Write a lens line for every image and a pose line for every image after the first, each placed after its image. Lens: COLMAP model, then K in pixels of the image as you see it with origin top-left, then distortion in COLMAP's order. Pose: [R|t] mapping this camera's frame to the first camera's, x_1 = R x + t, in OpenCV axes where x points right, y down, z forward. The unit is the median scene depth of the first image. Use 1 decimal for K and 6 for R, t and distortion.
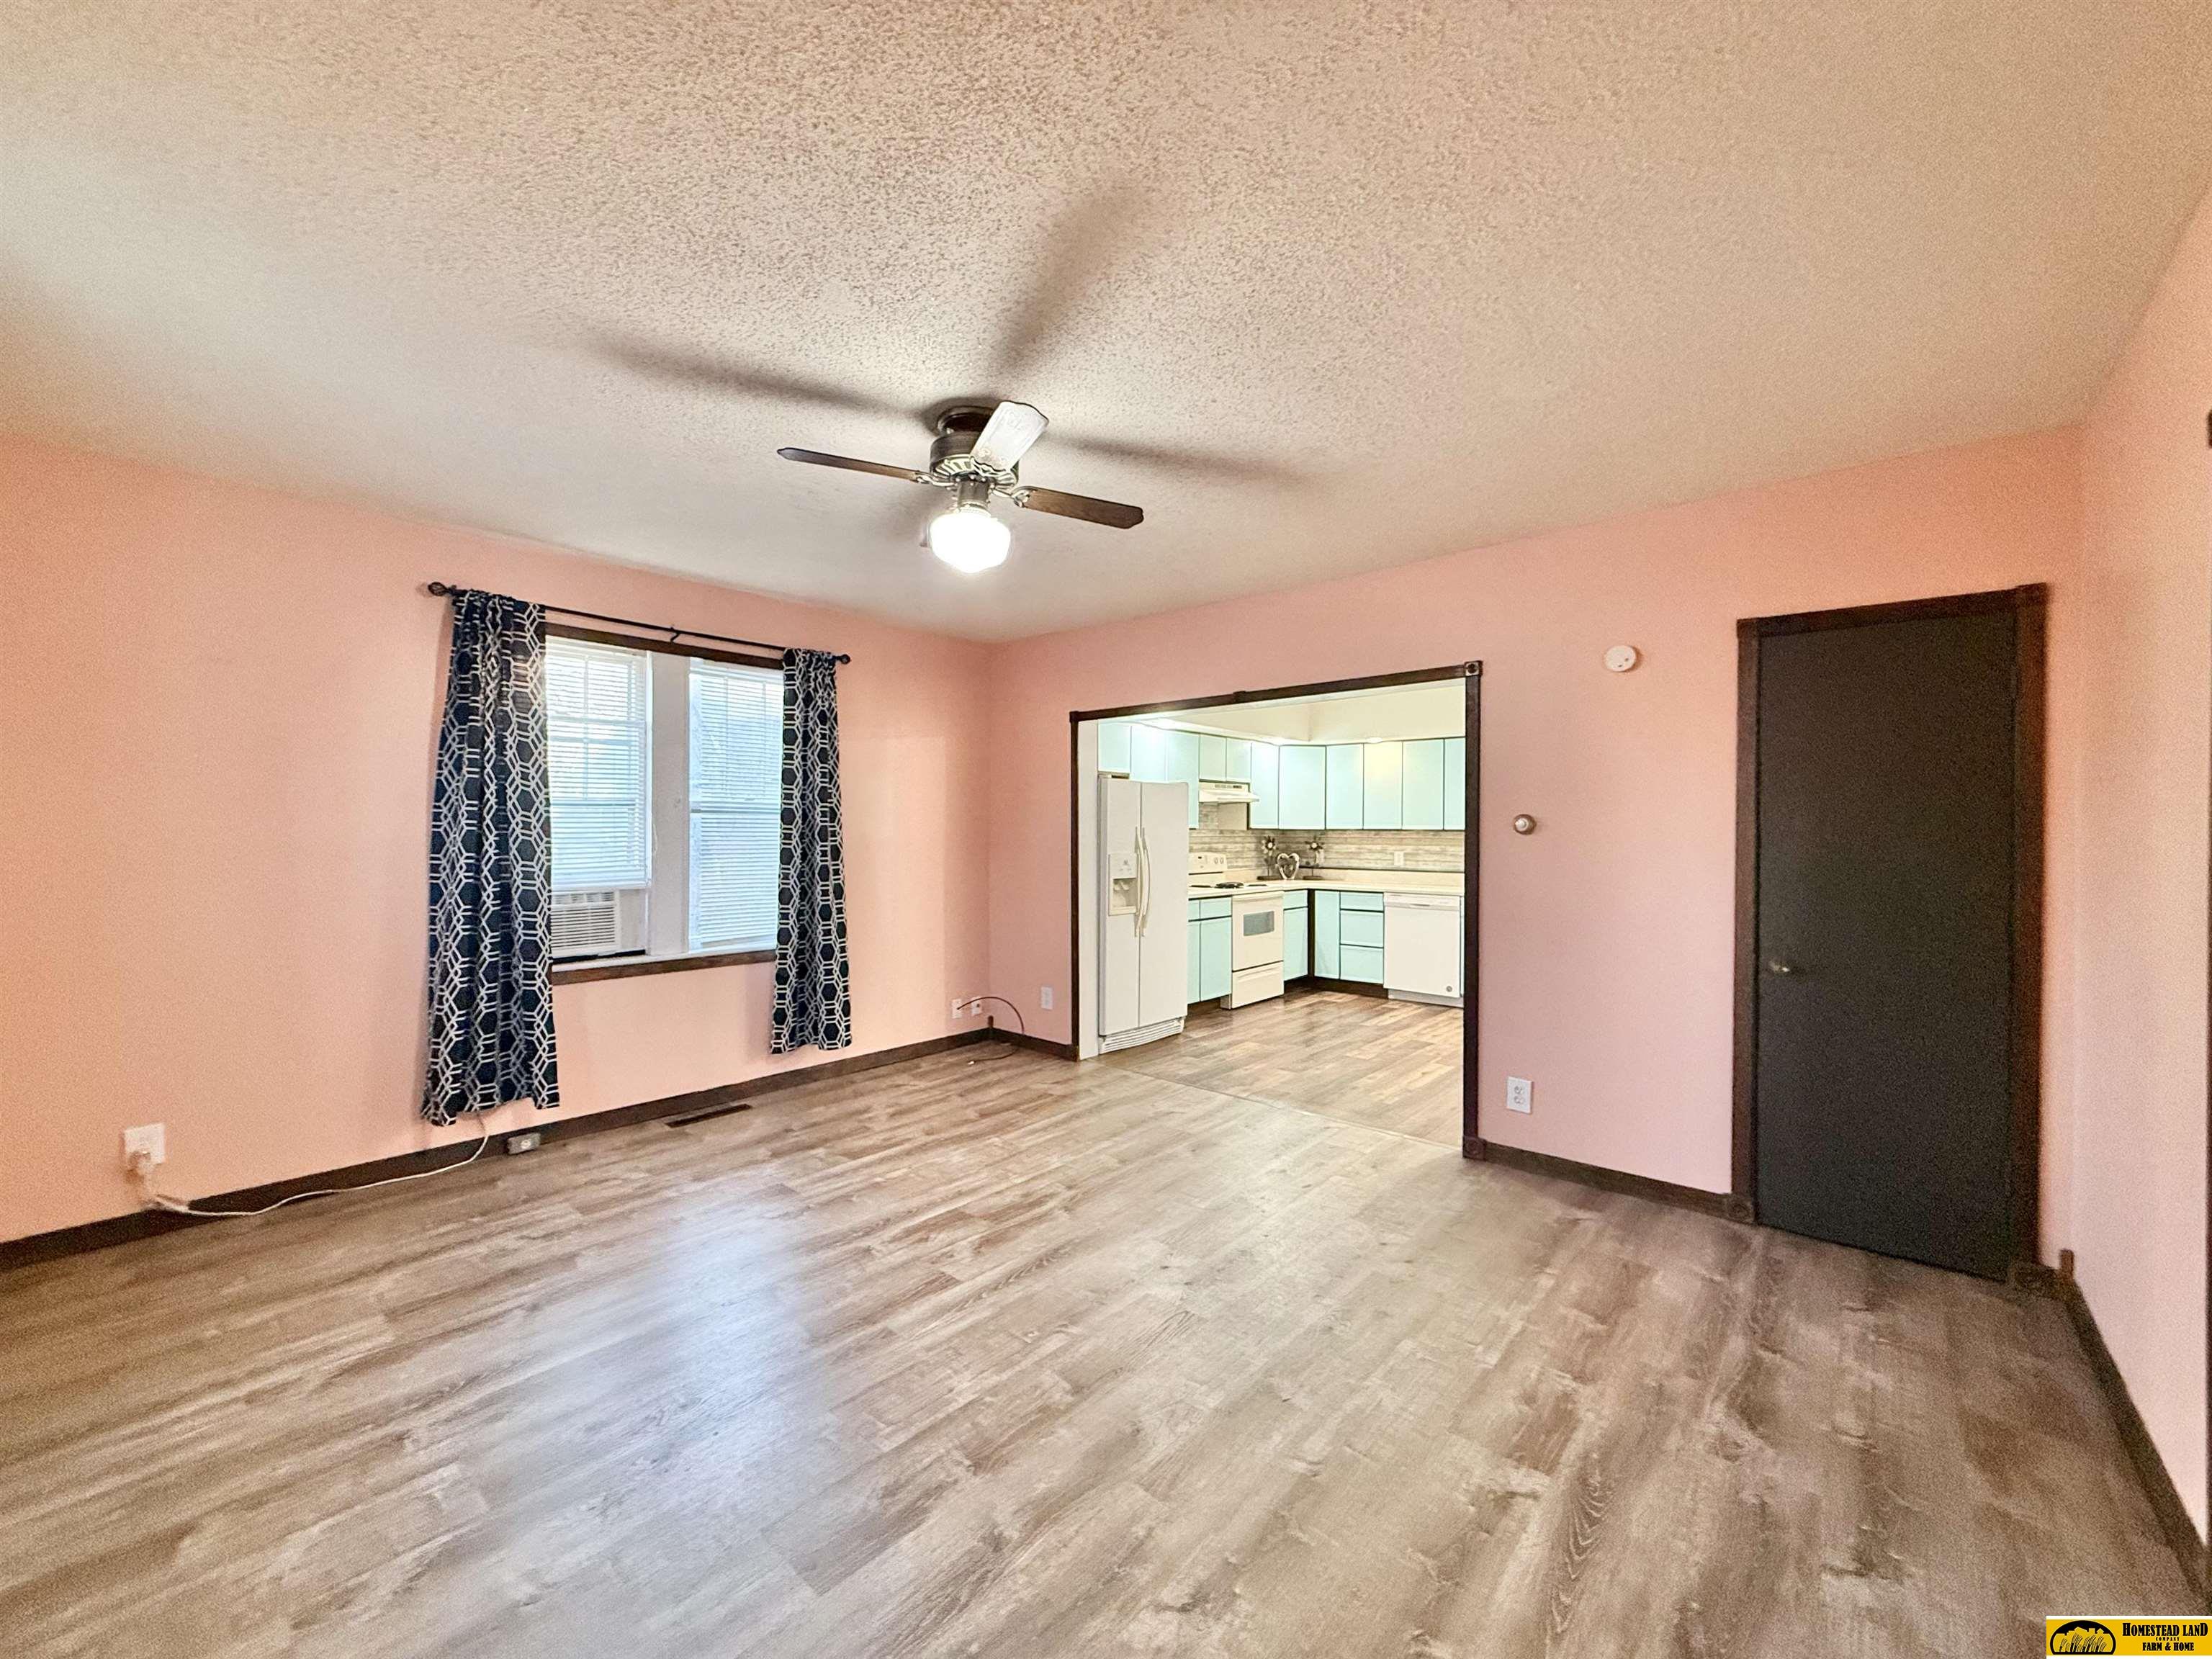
lens RADIAL K [[879.1, 0, 1094.6], [0, 879.1, 833.0], [0, 0, 1]] dist [0.000097, -0.000851]
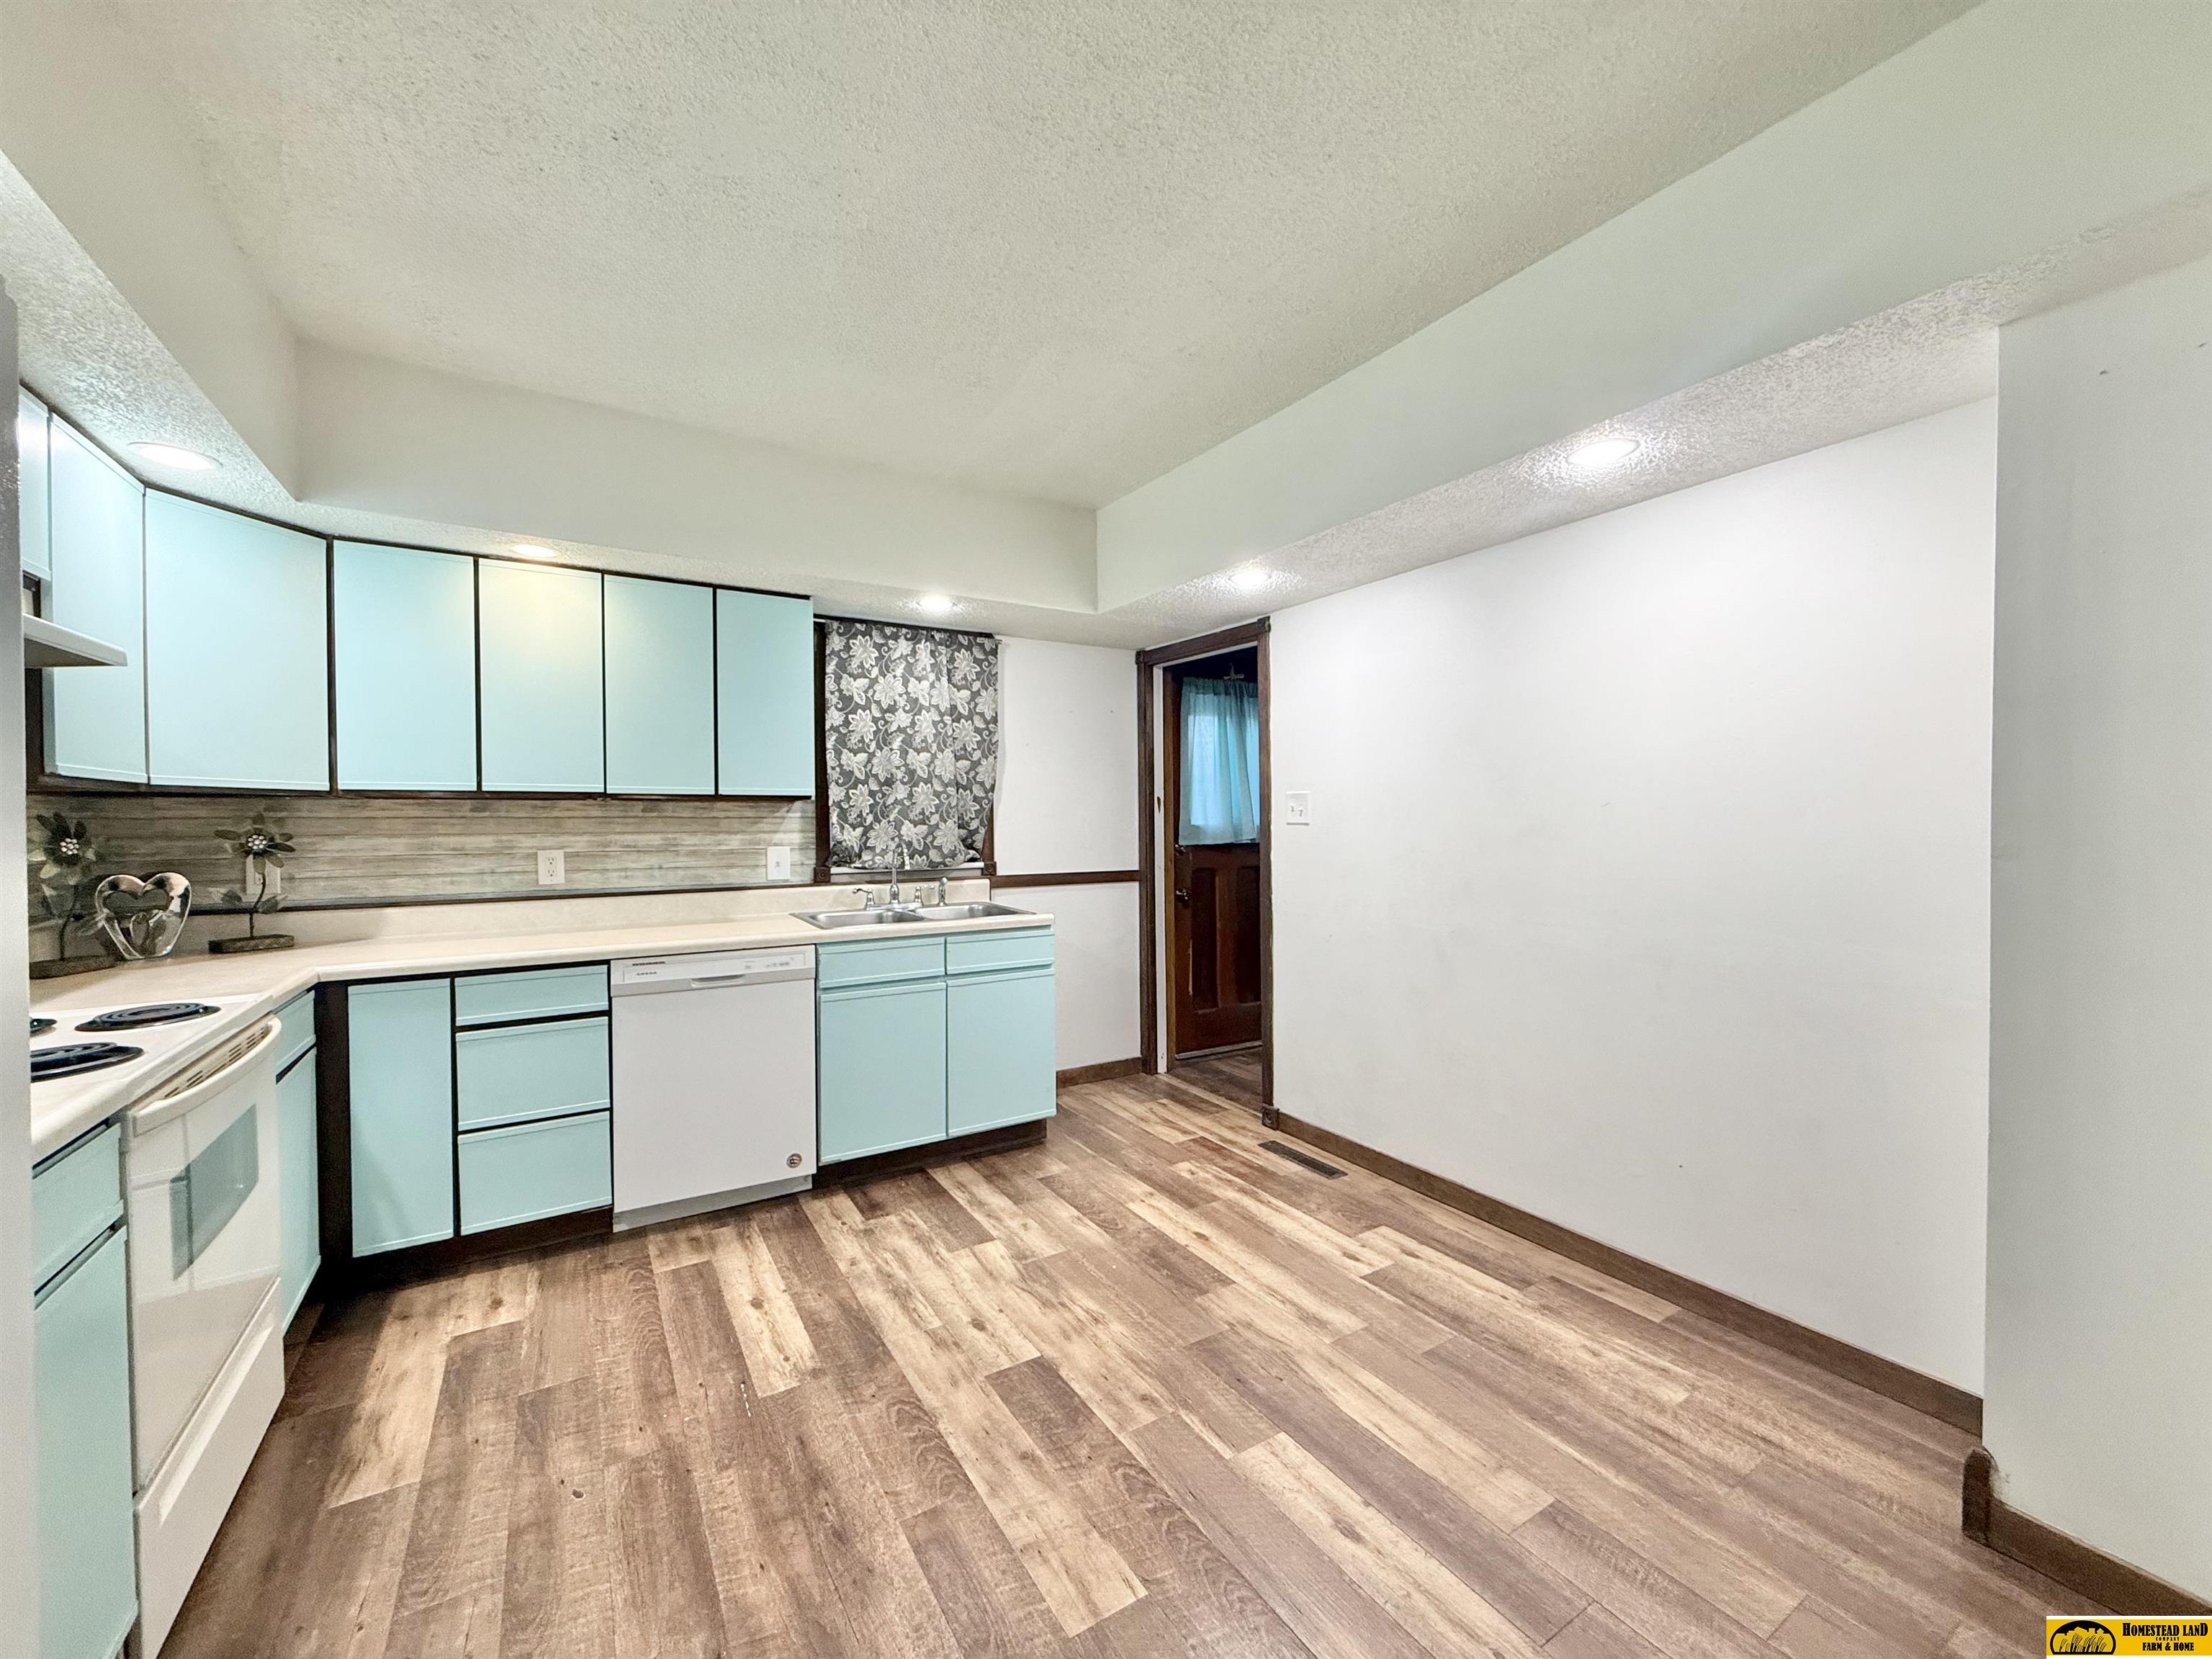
lens RADIAL K [[879.1, 0, 1097.3], [0, 879.1, 830.6], [0, 0, 1]] dist [0.000097, -0.000851]
pose [[0.290128, -0.017427, 0.956829, 0.058971], [0.009267, 0.999838, 0.015400, 0.015950], [-0.956943, 0.004399, 0.290243, 1.240316]]
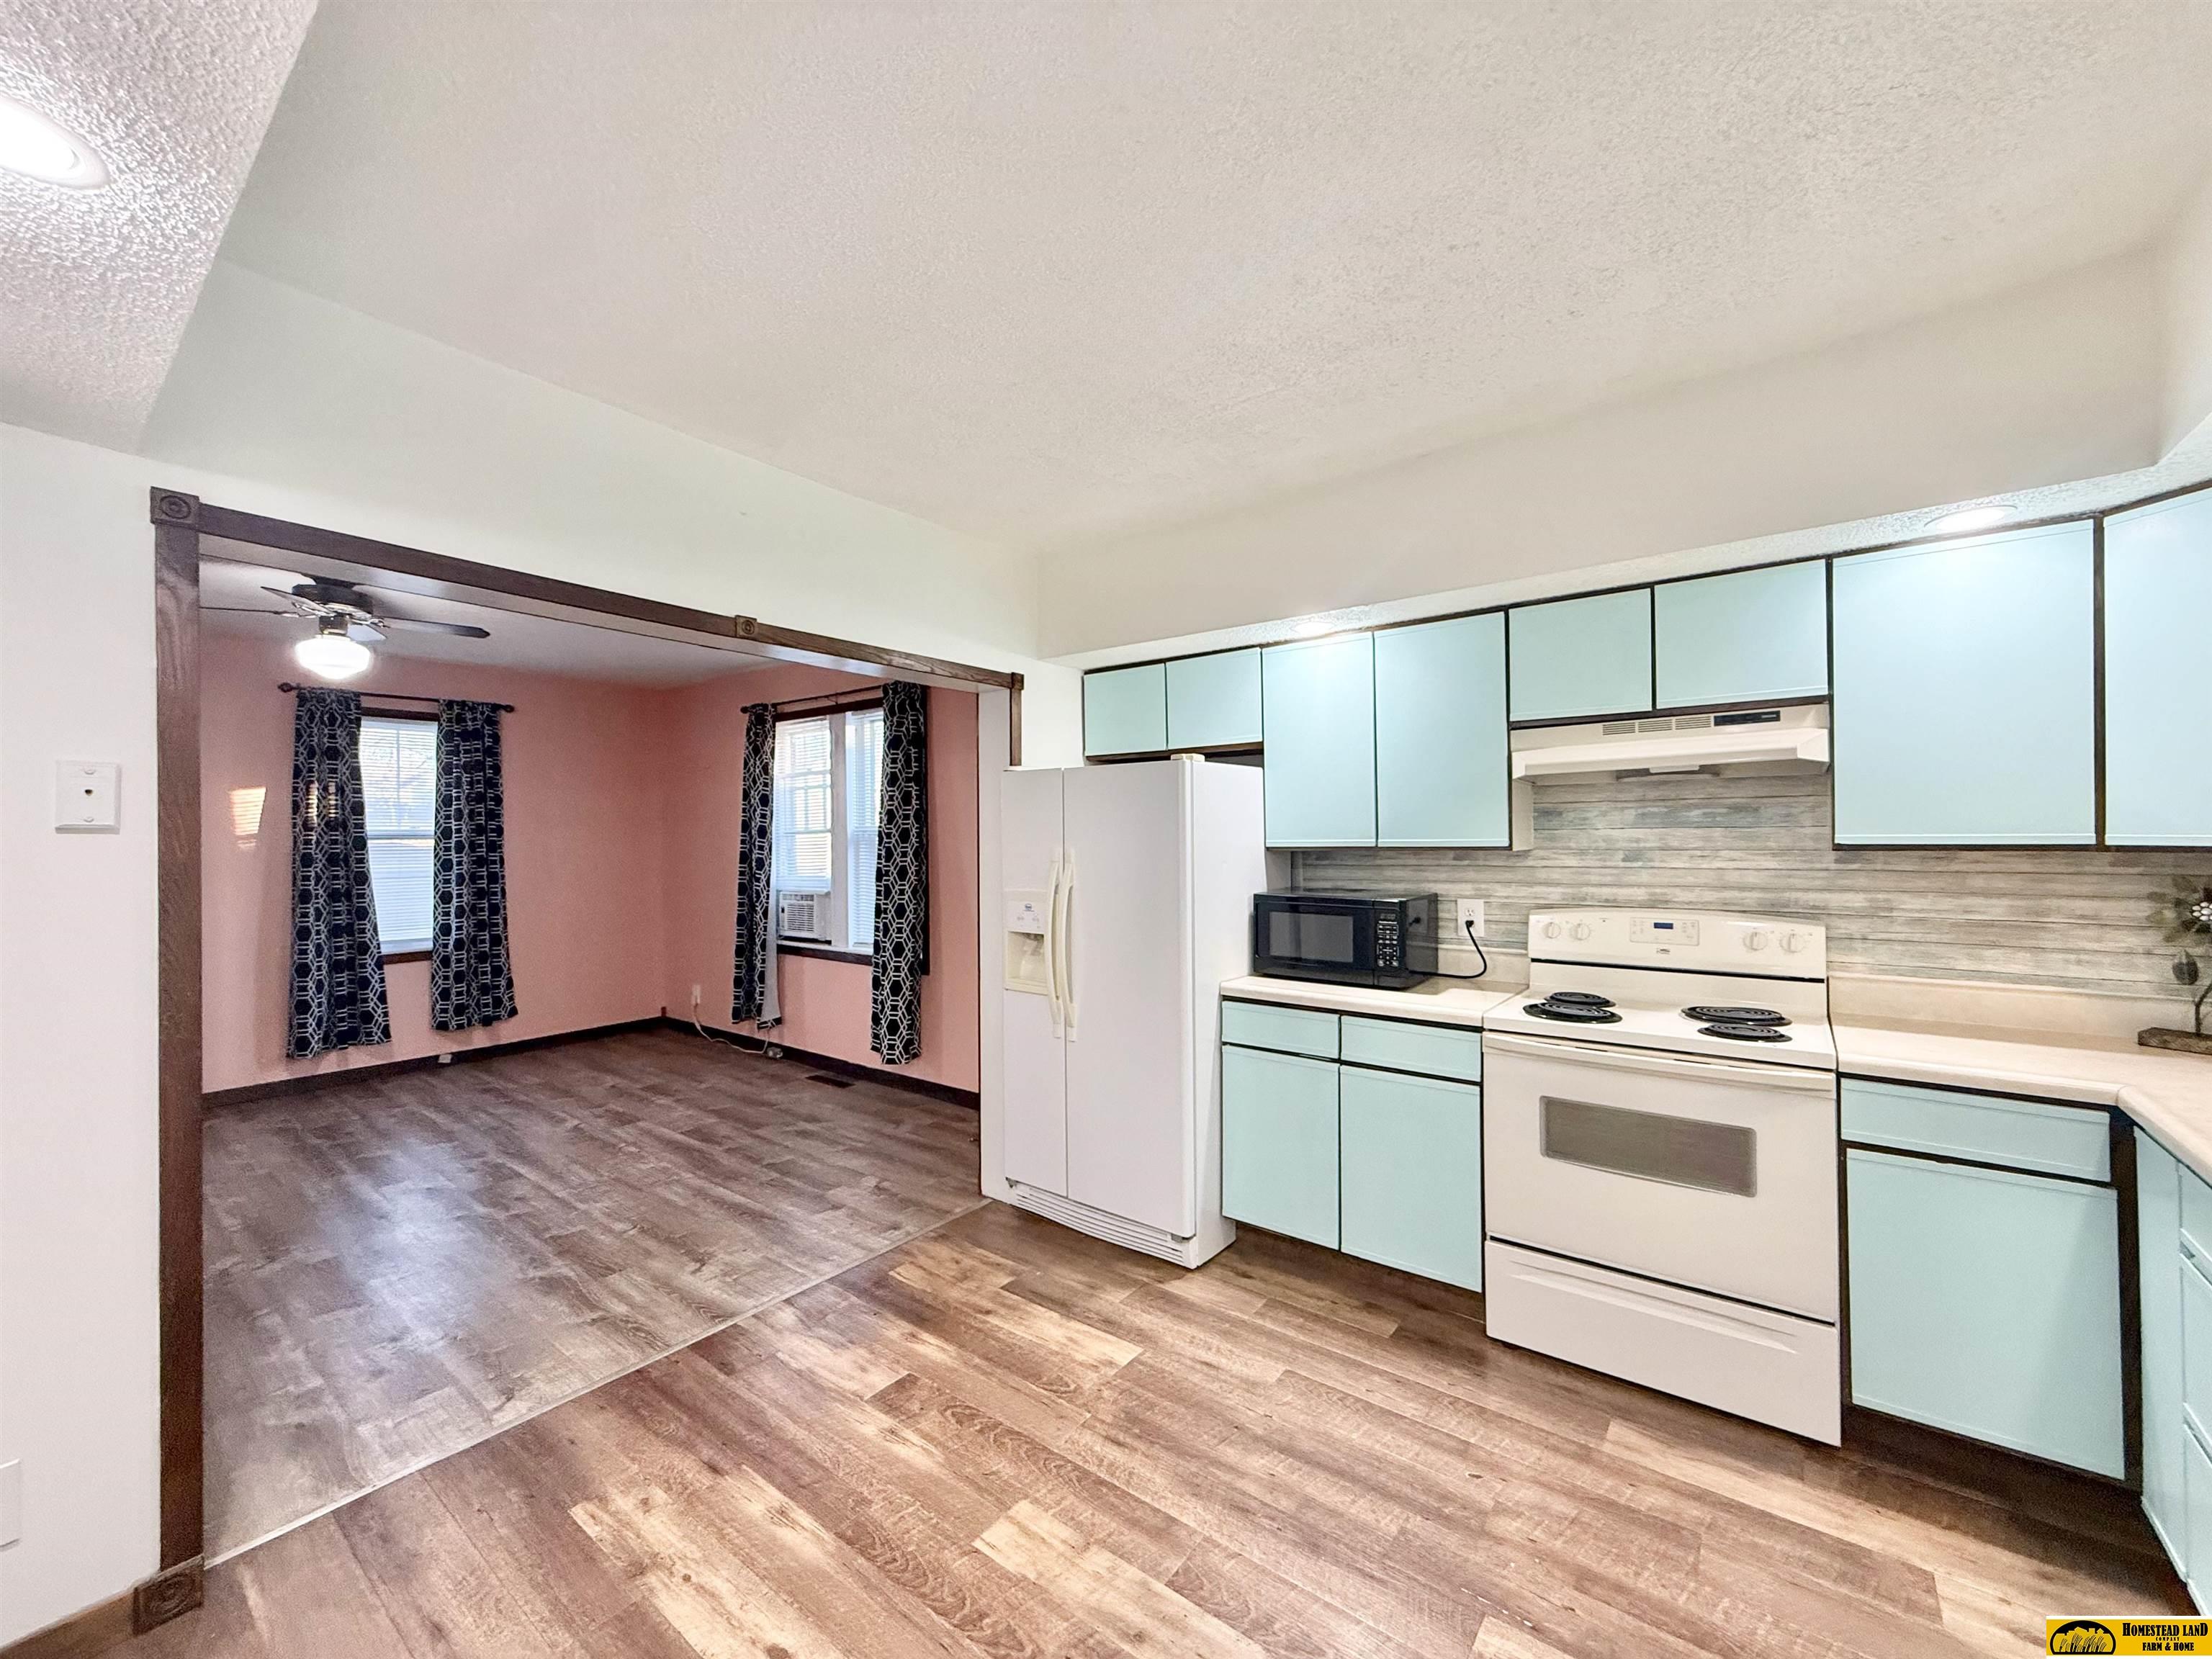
lens RADIAL K [[879.1, 0, 1101.9], [0, 879.1, 833.4], [0, 0, 1]] dist [0.000097, -0.000851]
pose [[0.065835, -0.009773, -0.997783, 0.865432], [0.005047, 0.999943, -0.009461, -0.014494], [0.997818, -0.004413, 0.065881, 1.366064]]
